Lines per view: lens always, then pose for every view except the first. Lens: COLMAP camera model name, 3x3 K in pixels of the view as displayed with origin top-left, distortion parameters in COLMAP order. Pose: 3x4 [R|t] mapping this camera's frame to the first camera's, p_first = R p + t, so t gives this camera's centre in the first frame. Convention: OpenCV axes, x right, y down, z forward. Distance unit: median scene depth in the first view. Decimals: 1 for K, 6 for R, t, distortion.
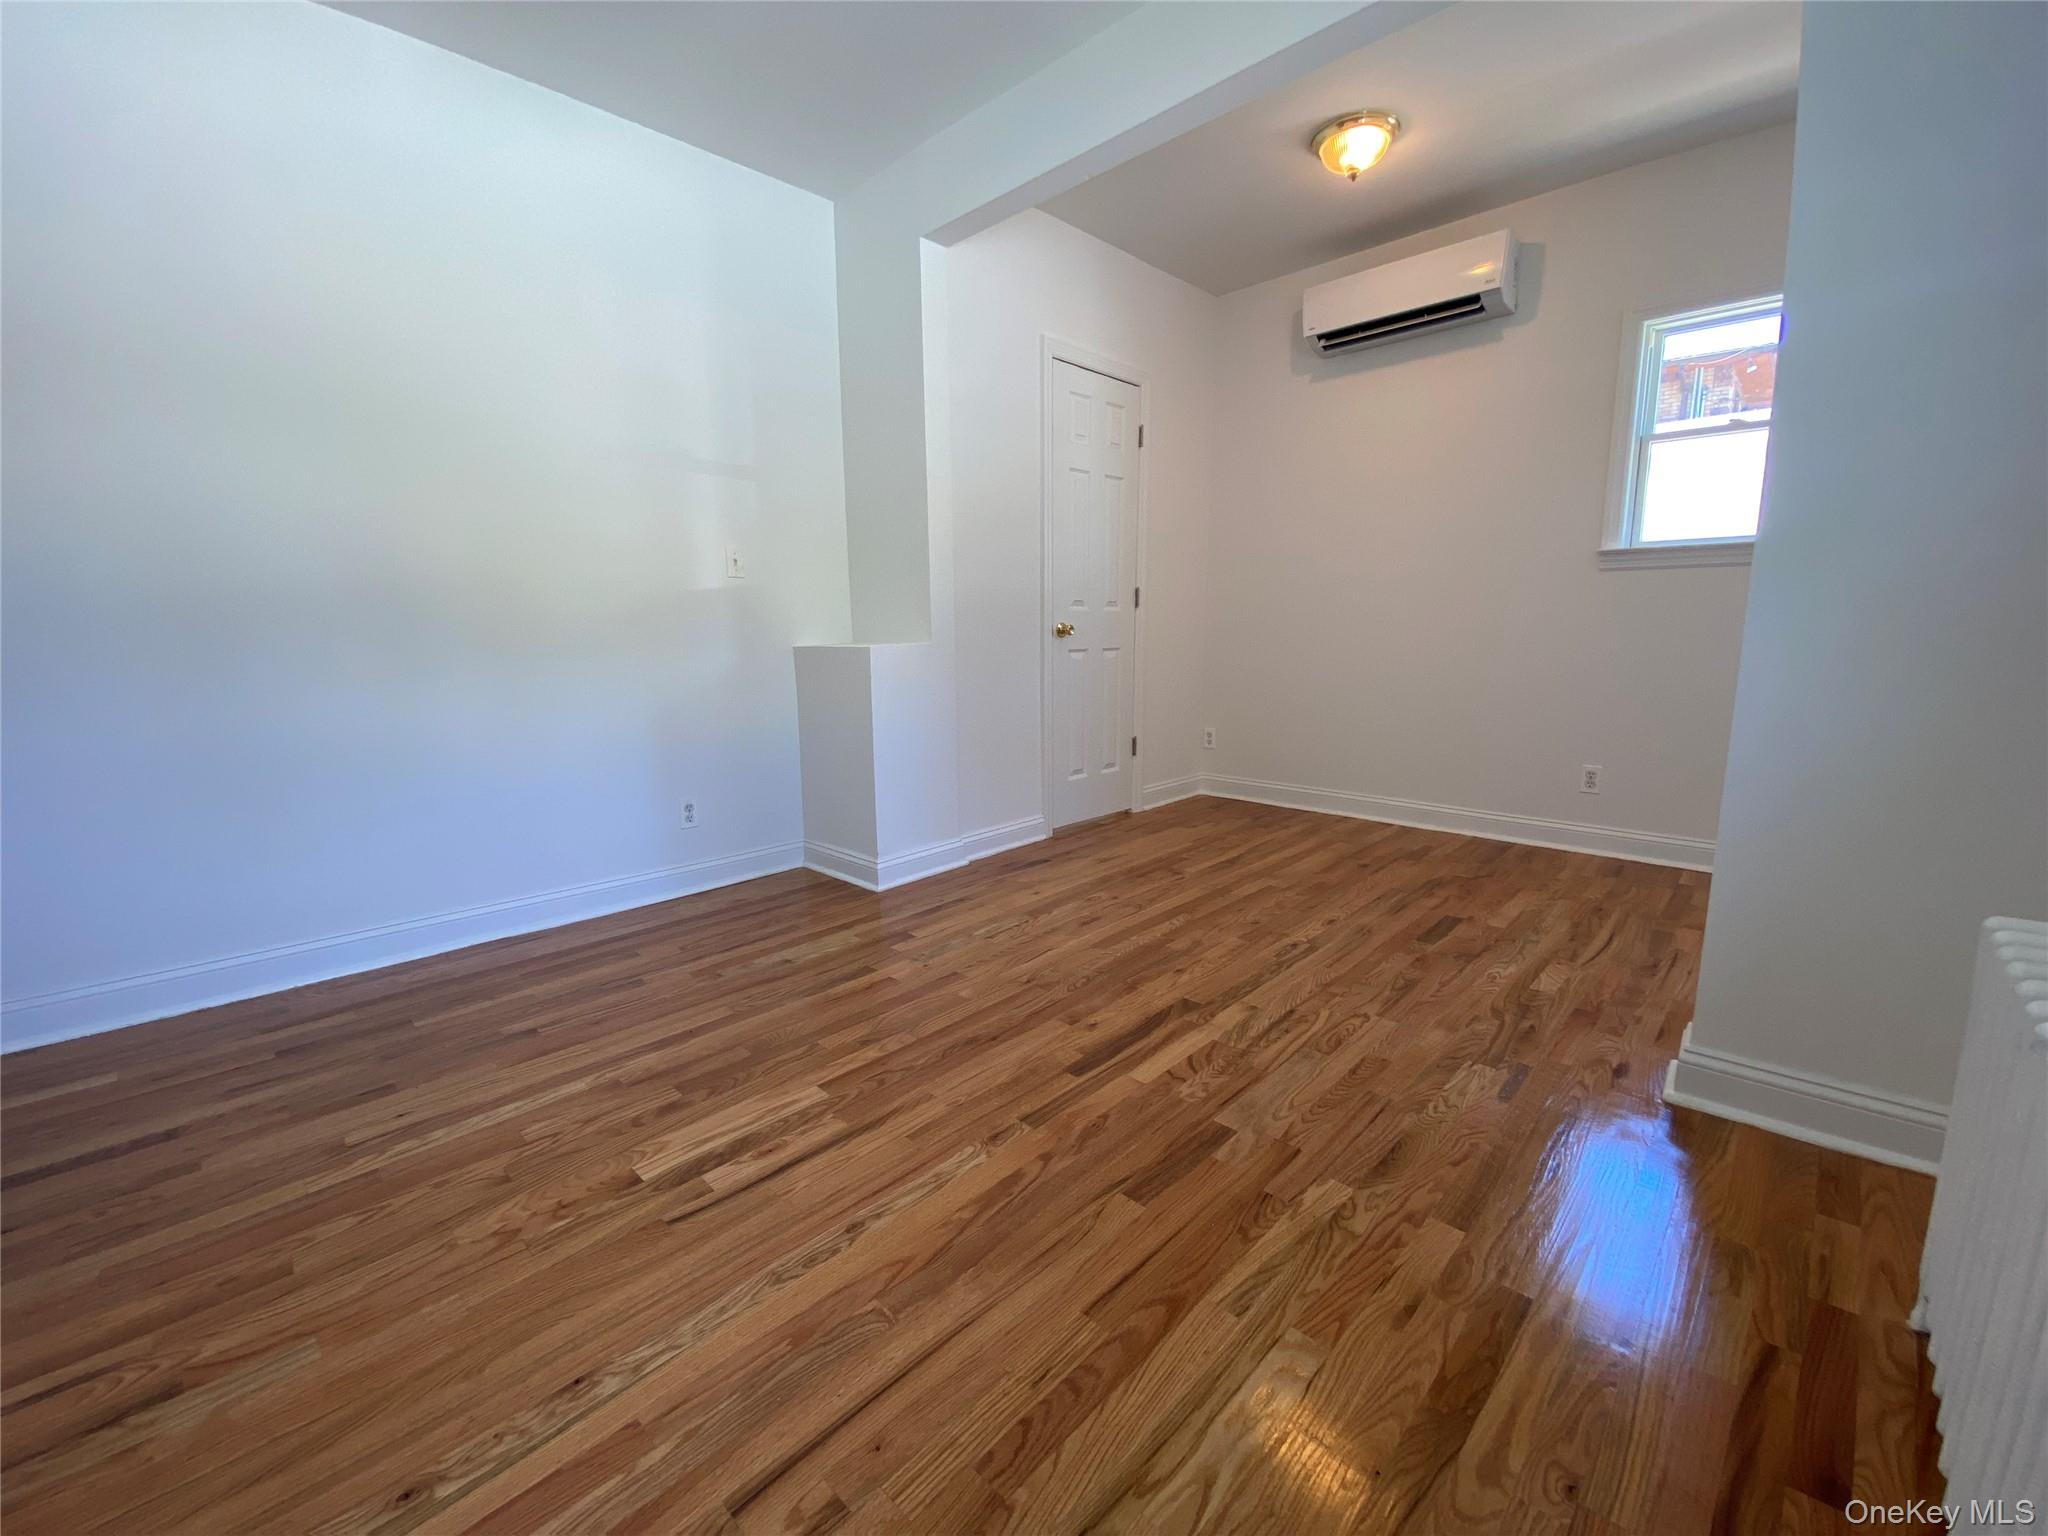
lens RADIAL K [[839.5, 0, 1024.6], [0, 839.5, 769.1], [0, 0, 1]] dist [0.001774, -0.001770]
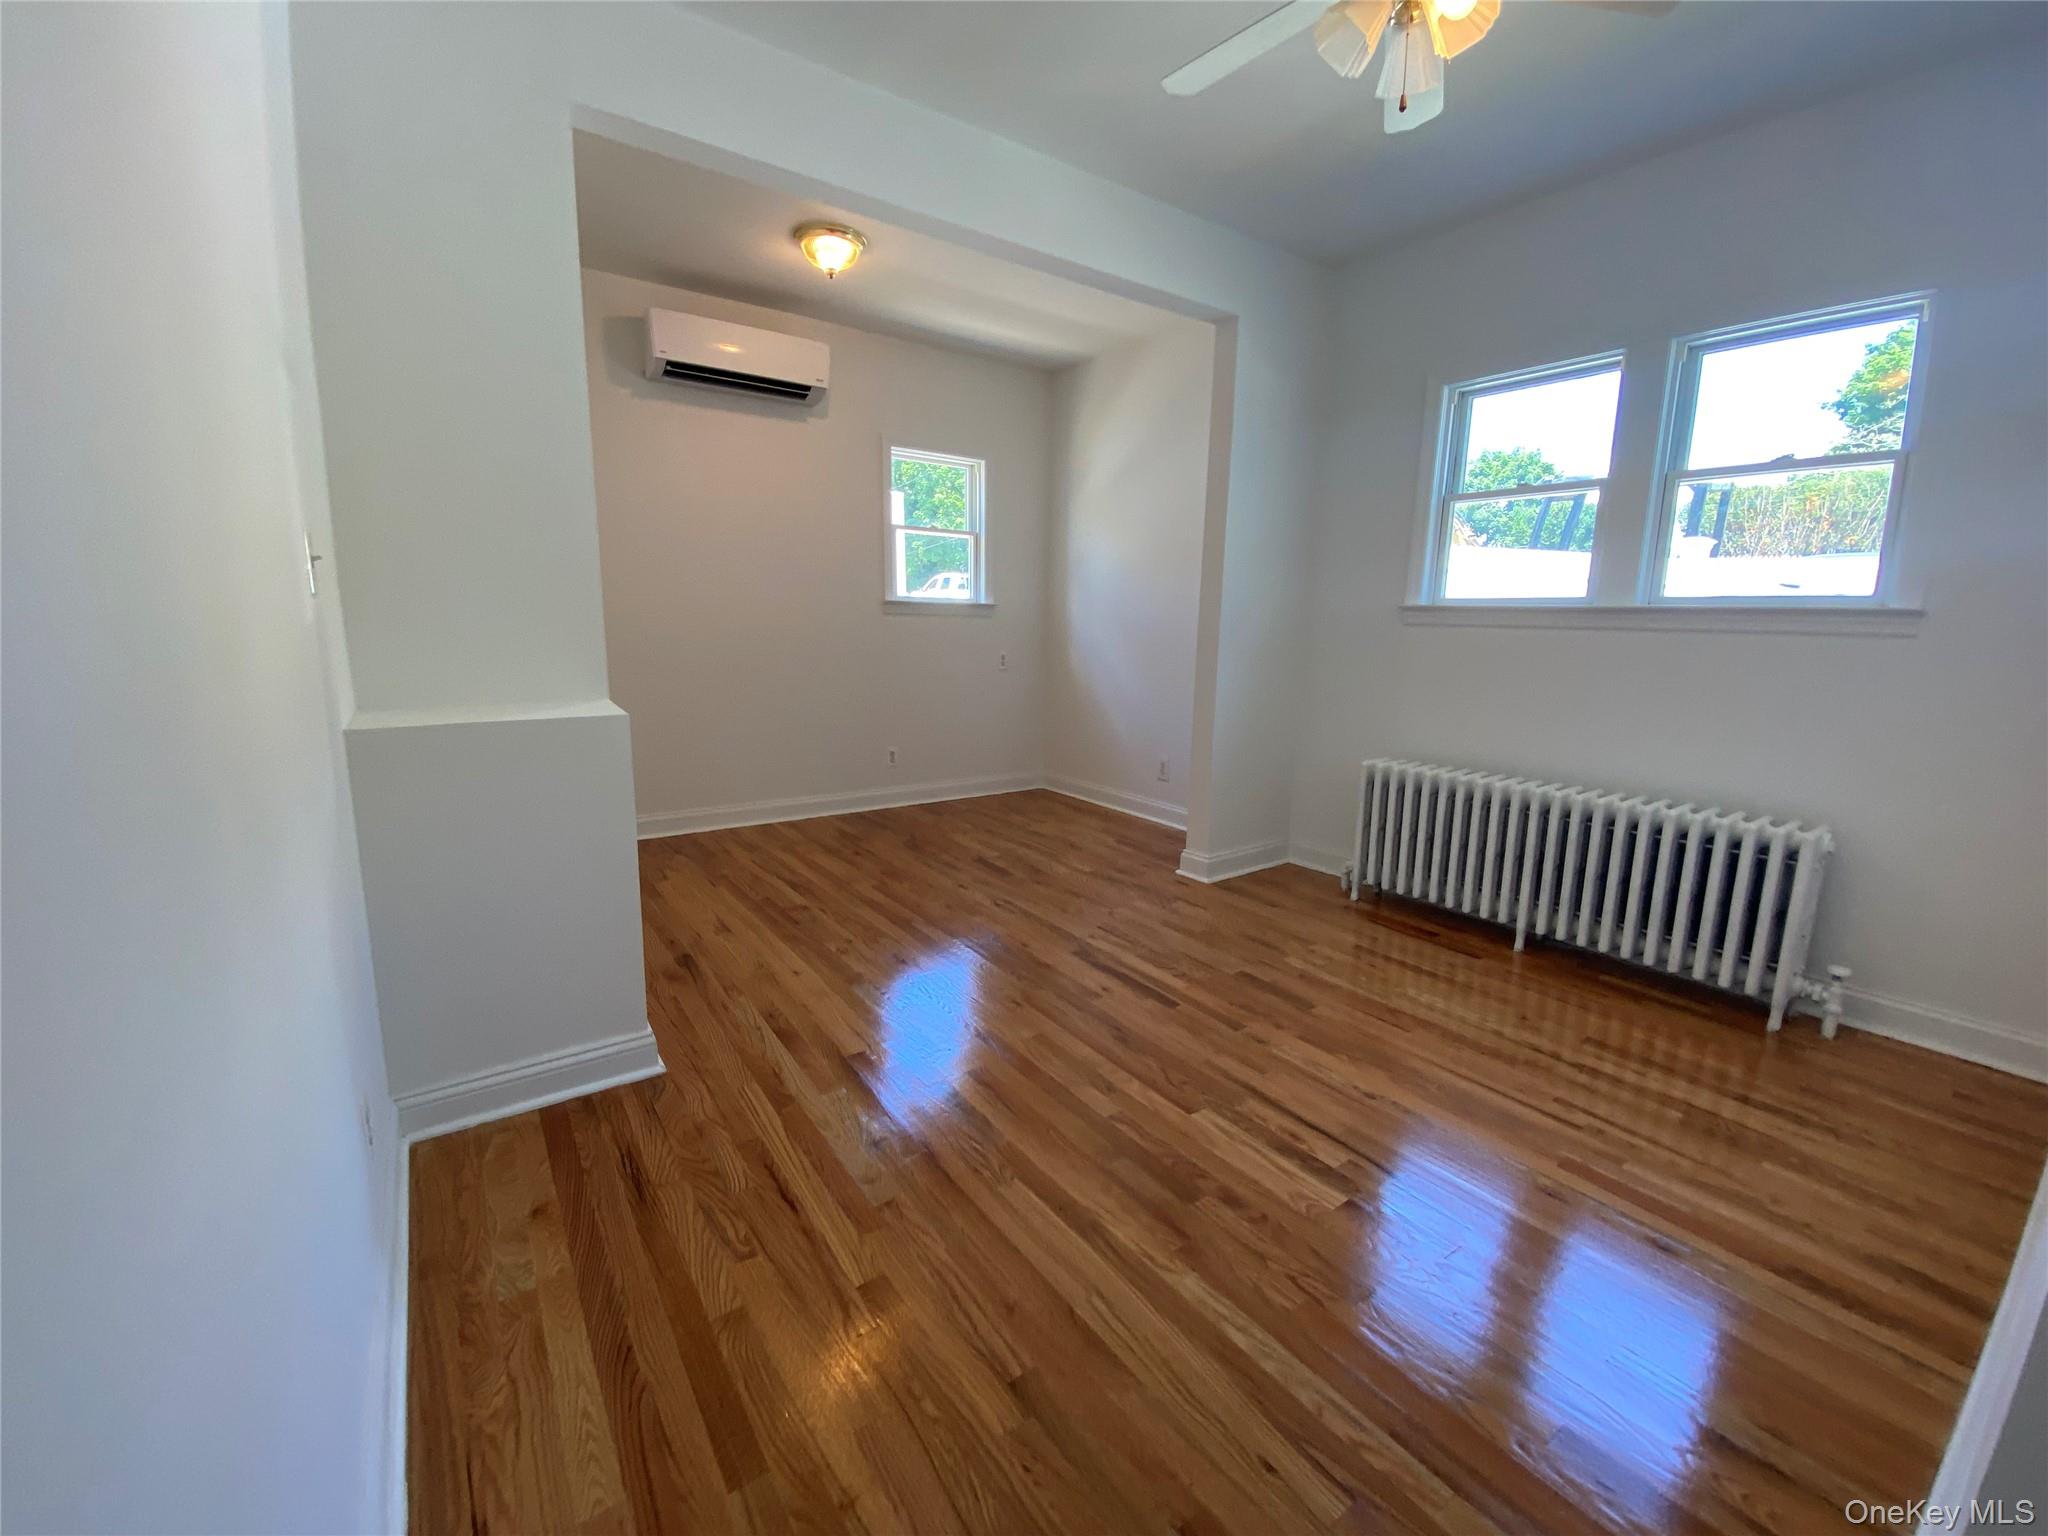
lens RADIAL K [[839.5, 0, 1020.7], [0, 839.5, 760.1], [0, 0, 1]] dist [0.001774, -0.001770]
pose [[0.186137, -0.157885, 0.969755, -0.947936], [0.155867, 0.979251, 0.129513, -0.183741], [-0.970082, 0.127046, 0.206884, 0.694879]]
